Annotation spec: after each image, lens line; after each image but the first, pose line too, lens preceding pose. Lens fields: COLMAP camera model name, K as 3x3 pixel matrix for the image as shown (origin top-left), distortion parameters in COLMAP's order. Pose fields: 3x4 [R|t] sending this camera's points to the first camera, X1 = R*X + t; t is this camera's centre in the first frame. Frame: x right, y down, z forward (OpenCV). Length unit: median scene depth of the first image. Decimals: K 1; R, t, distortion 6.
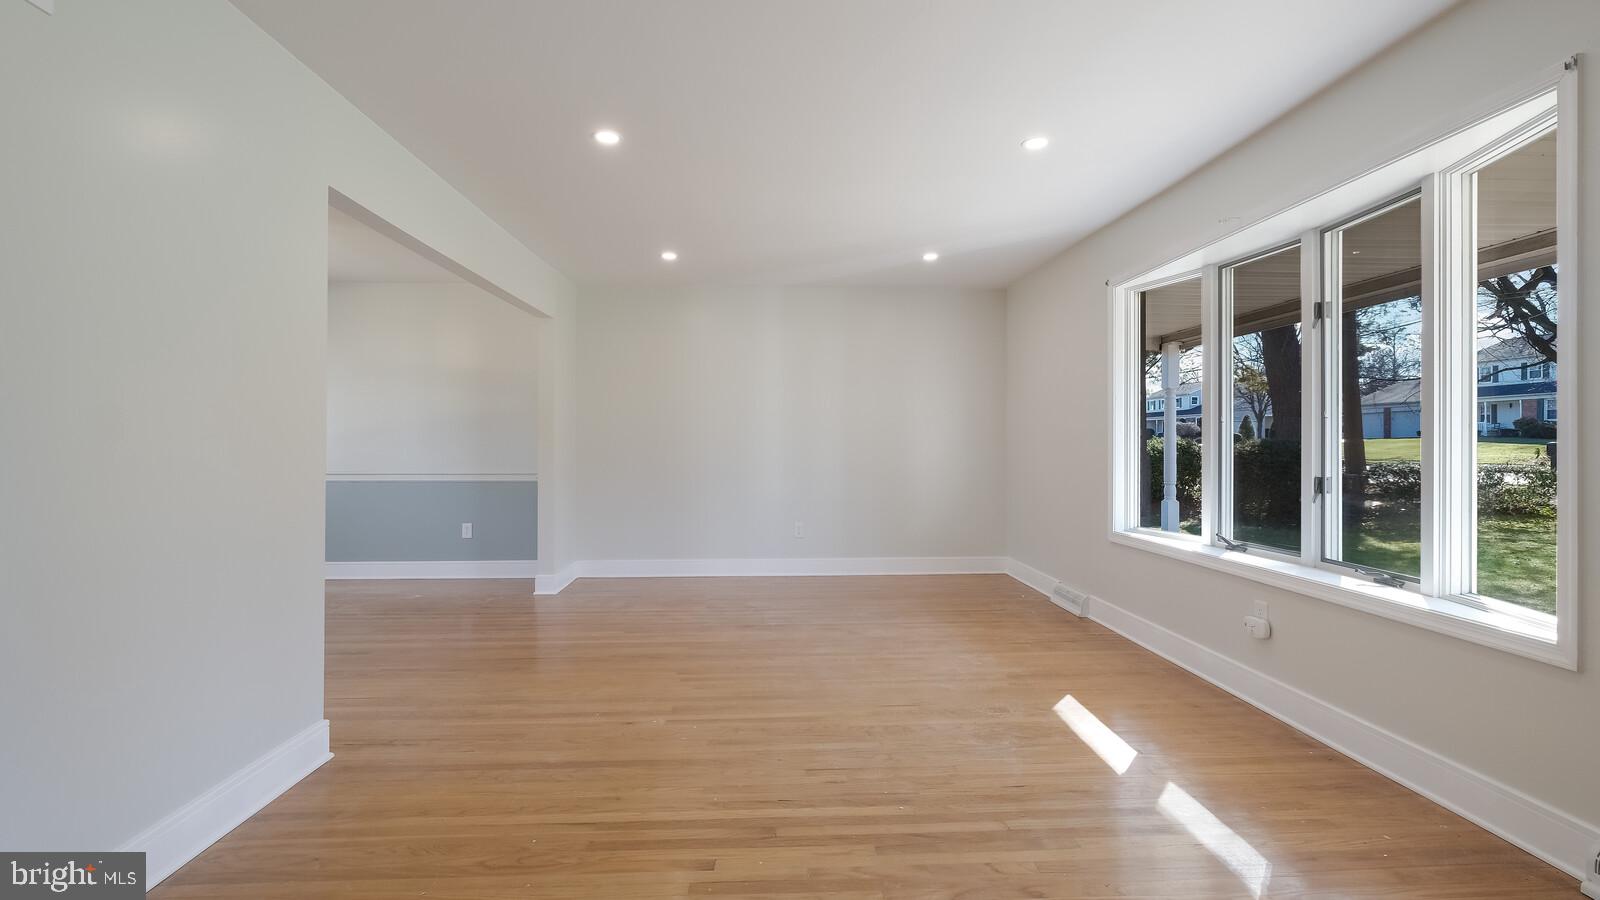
lens RADIAL K [[703.1, 0, 777.9], [0, 703.1, 461.2], [0, 0, 1]] dist [0.006725, -0.001895]
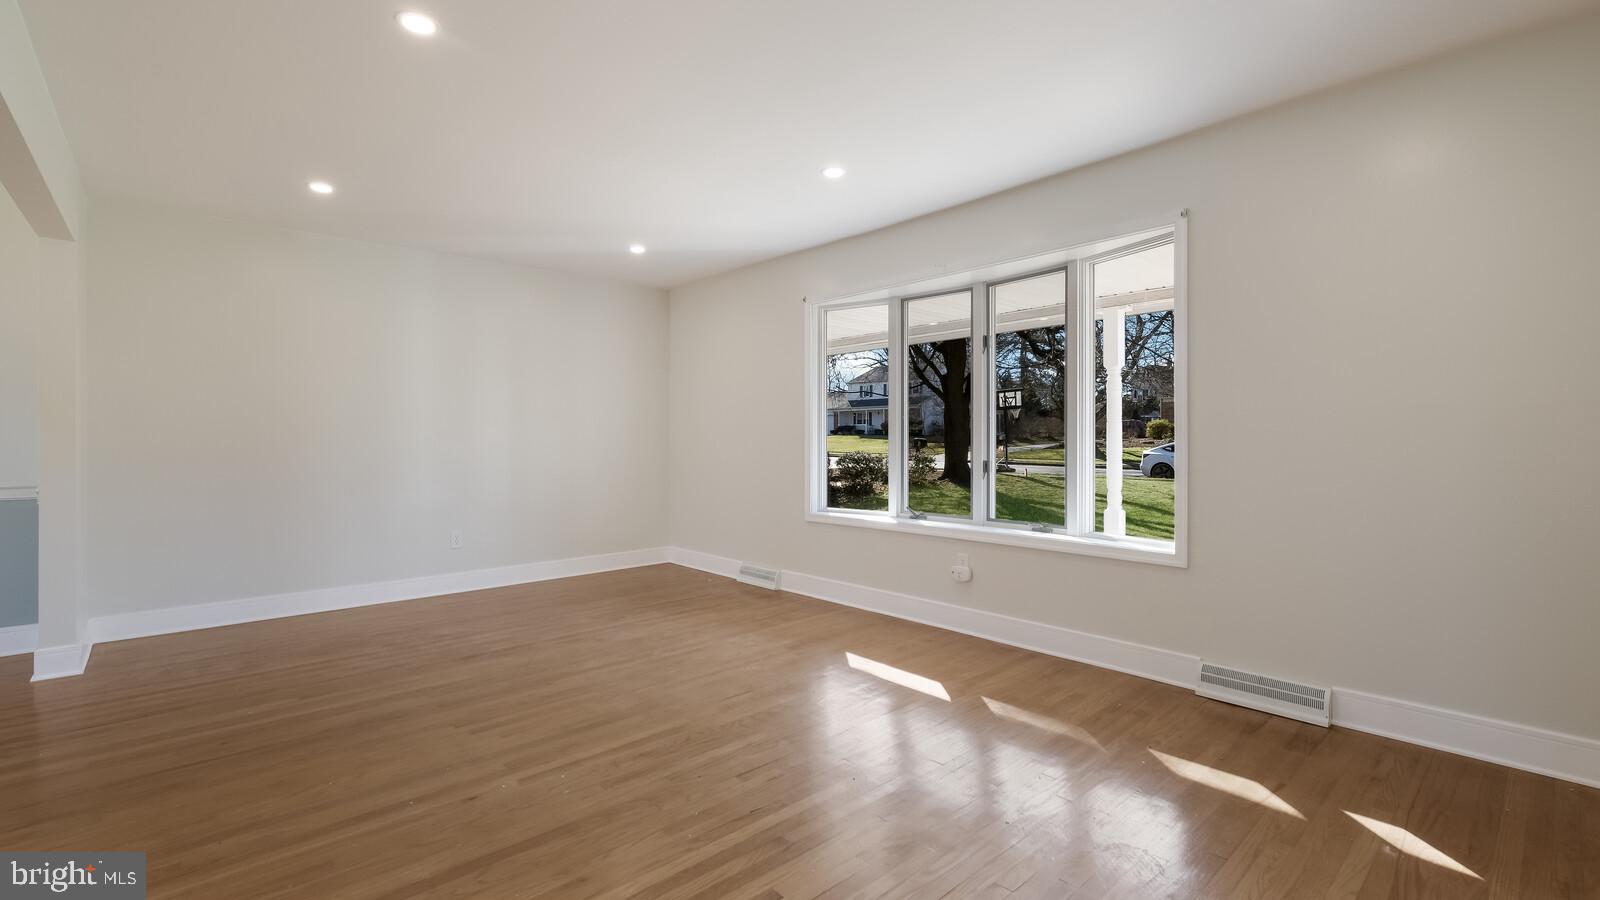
lens RADIAL K [[703.1, 0, 786.4], [0, 703.1, 446.2], [0, 0, 1]] dist [0.006725, -0.001895]
pose [[0.770662, -0.006878, 0.637207, -0.402637], [0.017522, 0.999792, -0.010399, 0.002765], [-0.637003, 0.019179, 0.770622, 0.170291]]
